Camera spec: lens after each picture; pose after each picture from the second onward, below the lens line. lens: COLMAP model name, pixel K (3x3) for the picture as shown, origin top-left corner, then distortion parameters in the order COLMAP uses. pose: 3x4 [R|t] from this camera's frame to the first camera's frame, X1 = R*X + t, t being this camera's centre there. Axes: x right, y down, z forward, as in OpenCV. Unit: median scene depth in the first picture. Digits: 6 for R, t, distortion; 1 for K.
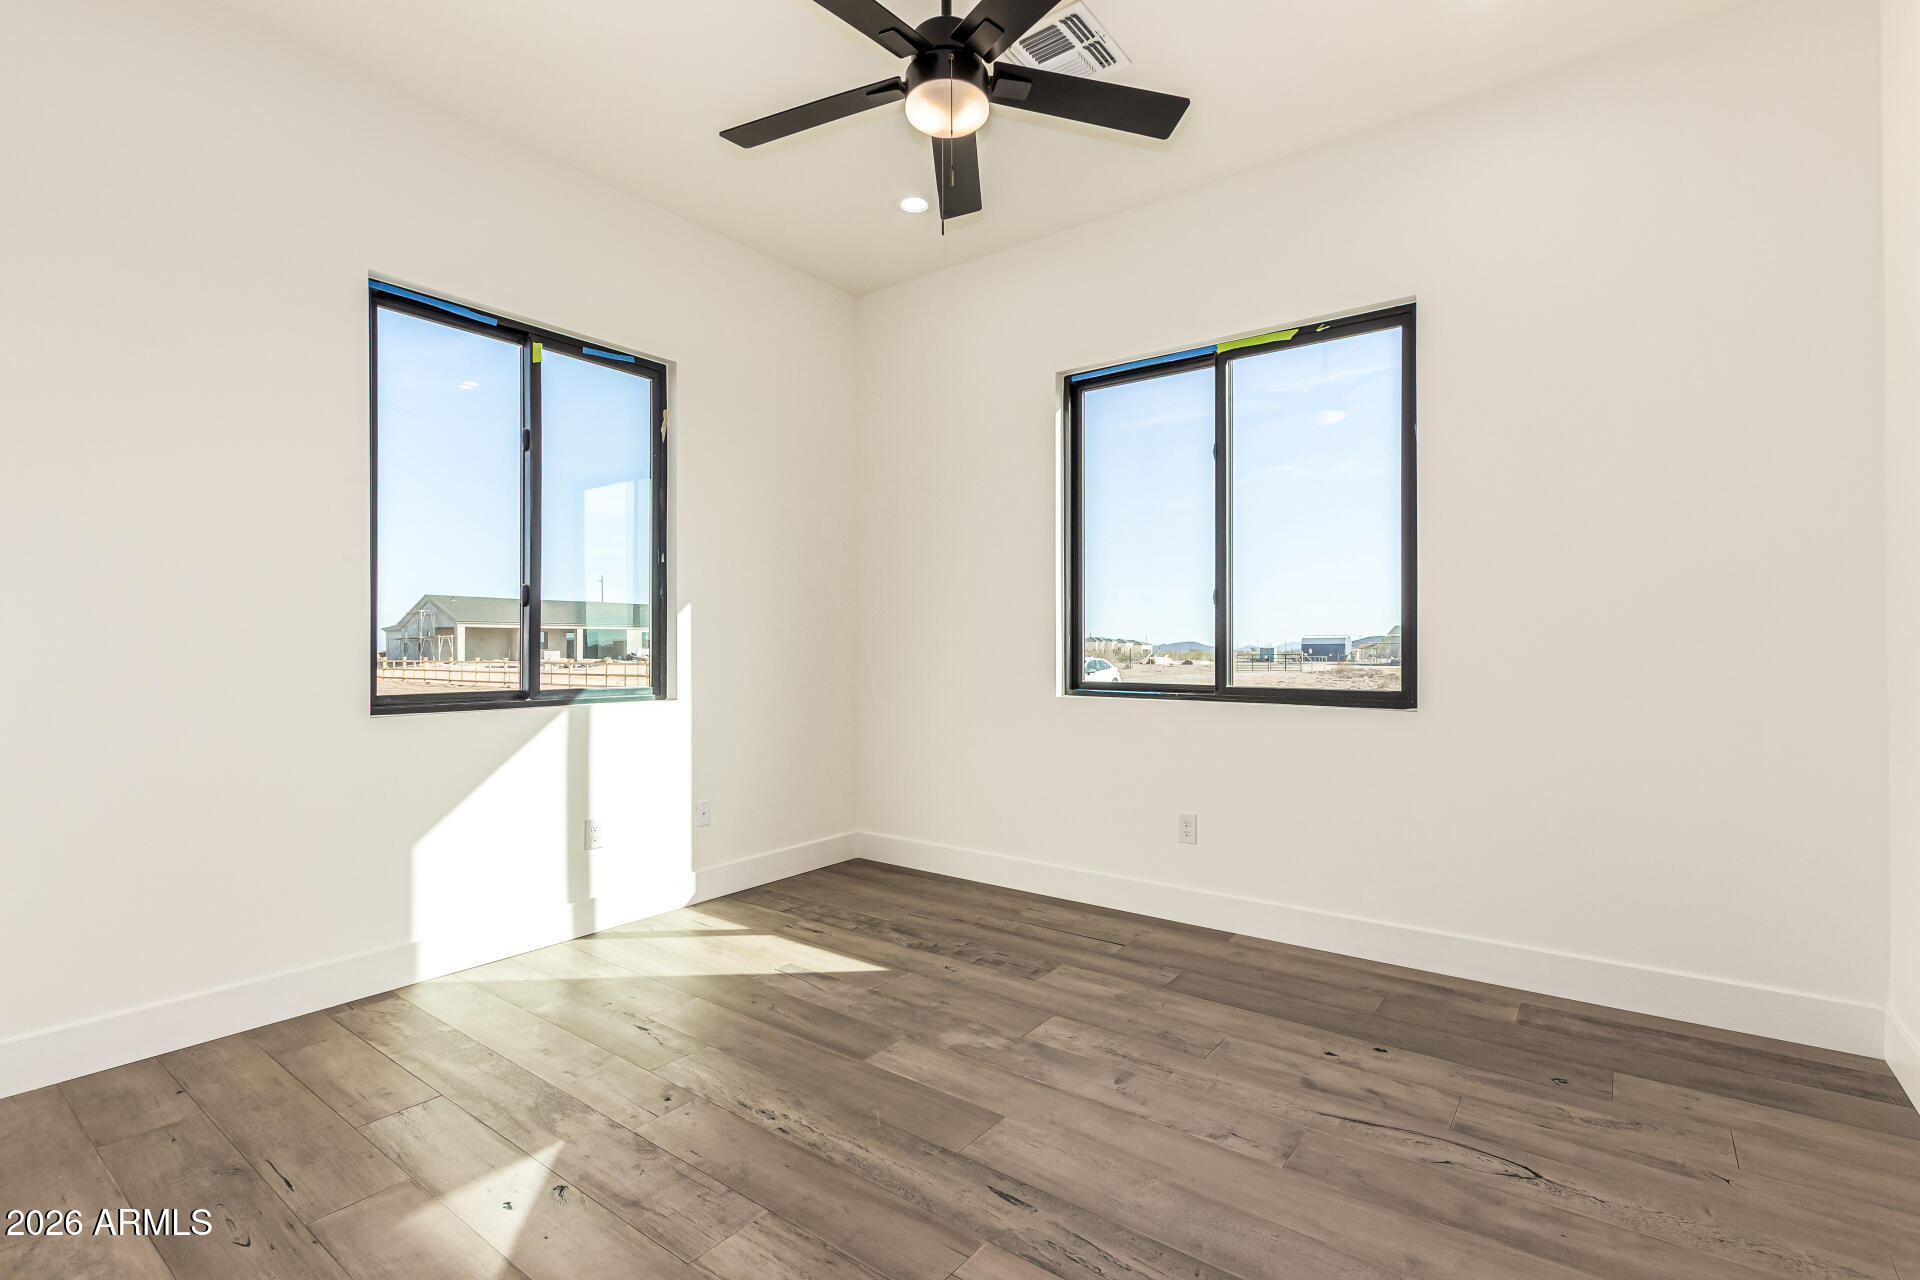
lens RADIAL K [[877.3, 0, 969.8], [0, 877.3, 642.7], [0, 0, 1]] dist [0.002716, -0.001258]
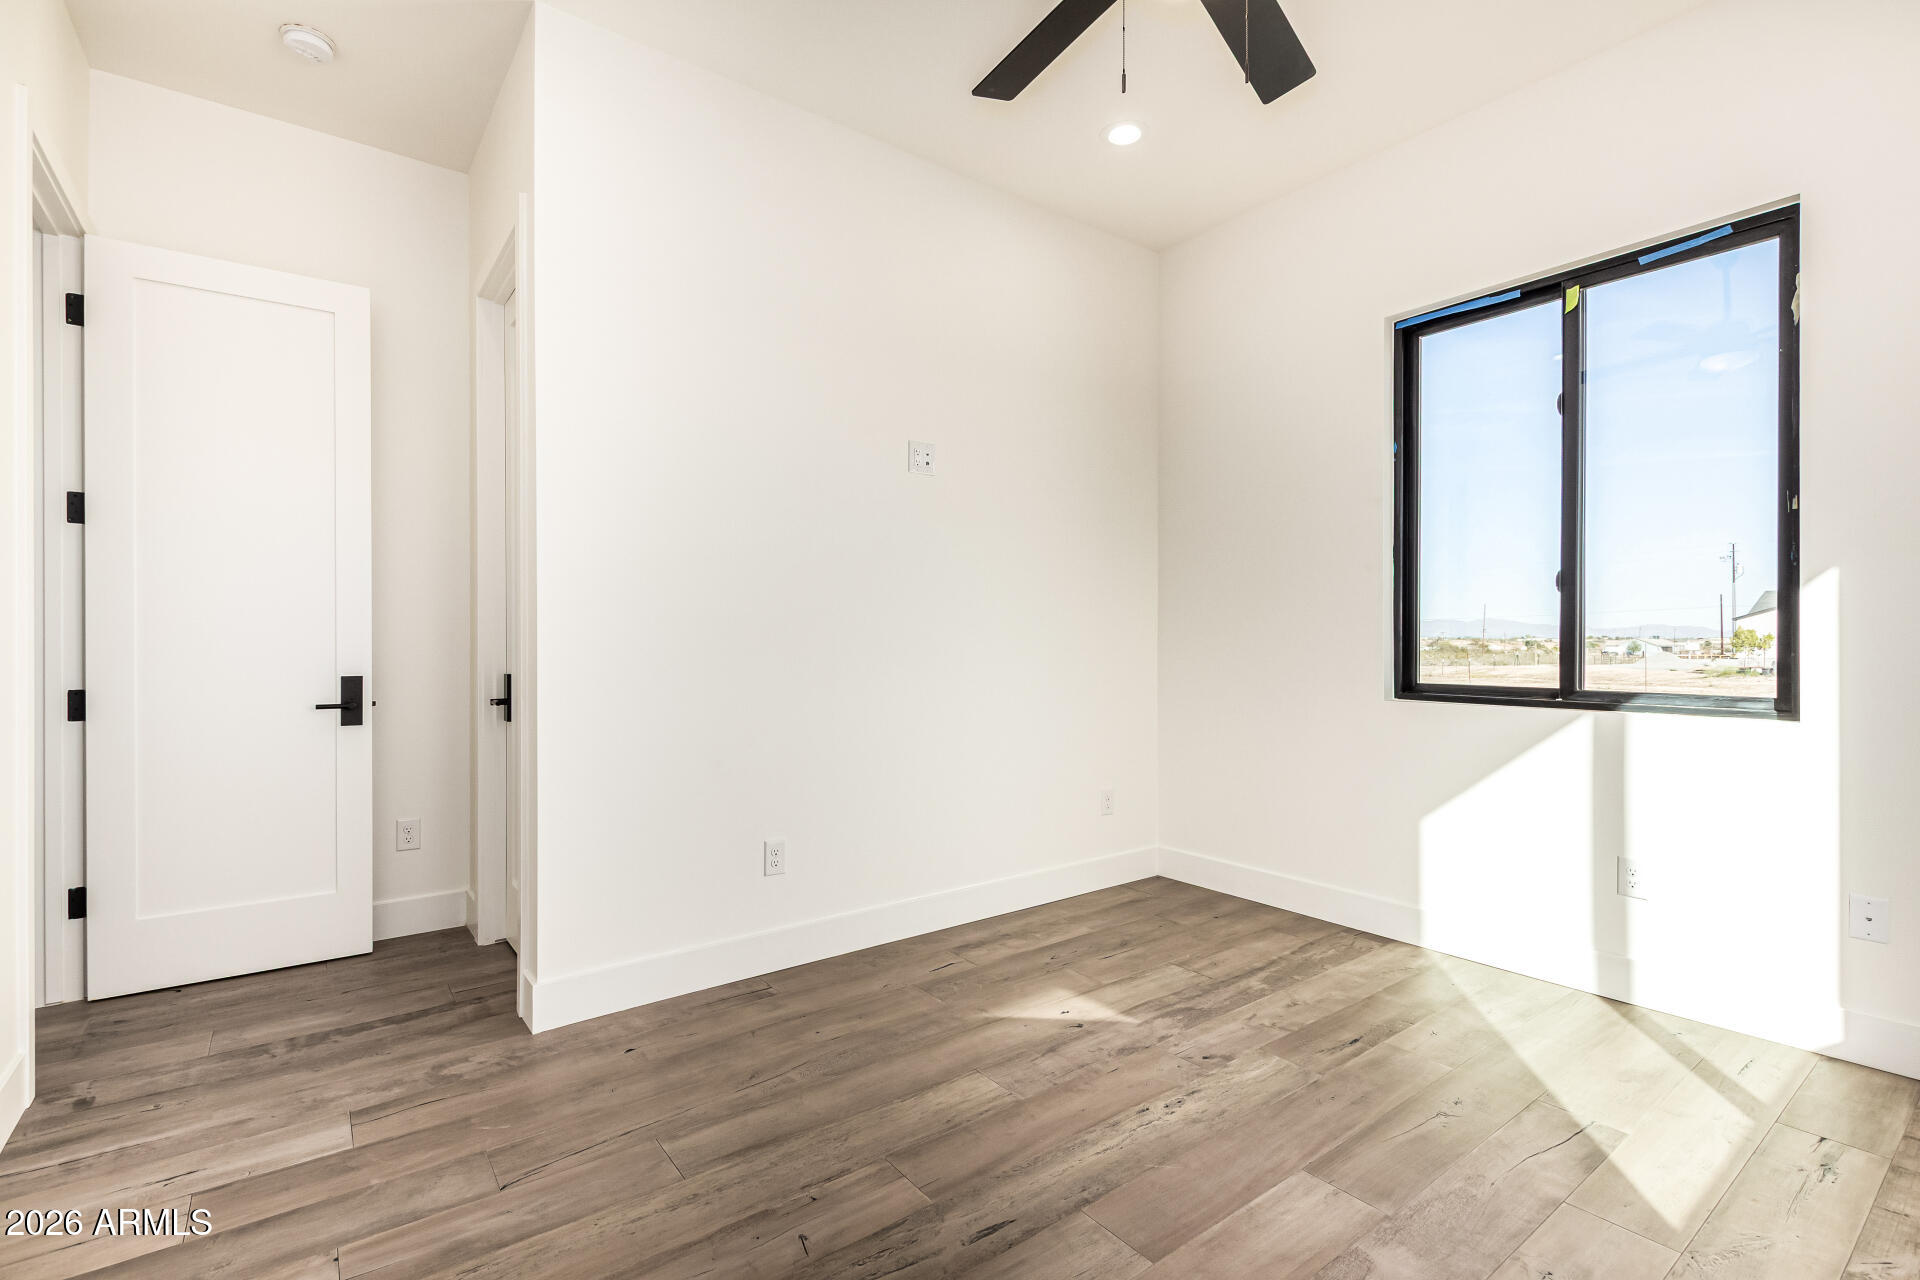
lens RADIAL K [[877.3, 0, 953.1], [0, 877.3, 640.4], [0, 0, 1]] dist [0.002716, -0.001258]
pose [[-0.290238, 0.003026, -0.956950, 0.577250], [0.008096, 0.999967, 0.000706, -0.000081], [0.956920, -0.007542, -0.290253, 0.749768]]
